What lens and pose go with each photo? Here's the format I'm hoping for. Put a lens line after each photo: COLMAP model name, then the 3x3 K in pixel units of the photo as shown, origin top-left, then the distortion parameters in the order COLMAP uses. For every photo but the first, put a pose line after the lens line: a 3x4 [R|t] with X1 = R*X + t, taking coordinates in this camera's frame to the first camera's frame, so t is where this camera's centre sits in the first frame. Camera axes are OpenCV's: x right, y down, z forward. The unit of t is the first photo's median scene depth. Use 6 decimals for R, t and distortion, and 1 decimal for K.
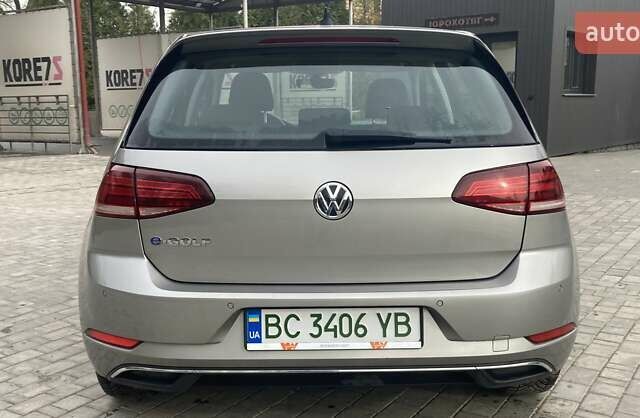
lens RADIAL K [[689.6, 0, 320.1], [0, 689.6, 226.2], [0, 0, 1]] dist [0.111649, -0.010153]
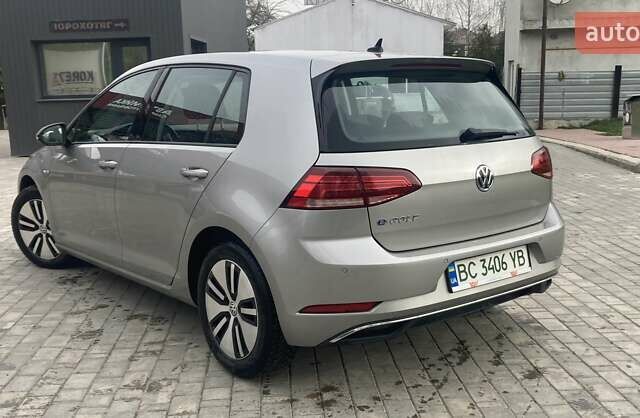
lens RADIAL K [[702.5, 0, 320.0], [0, 702.5, 209.0], [0, 0, 1]] dist [-0.009354, -0.018287]
pose [[0.814084, -0.109994, 0.570236, -1.084958], [0.123701, 0.992209, 0.014790, -0.037156], [-0.567420, 0.058499, 0.821348, 0.001395]]
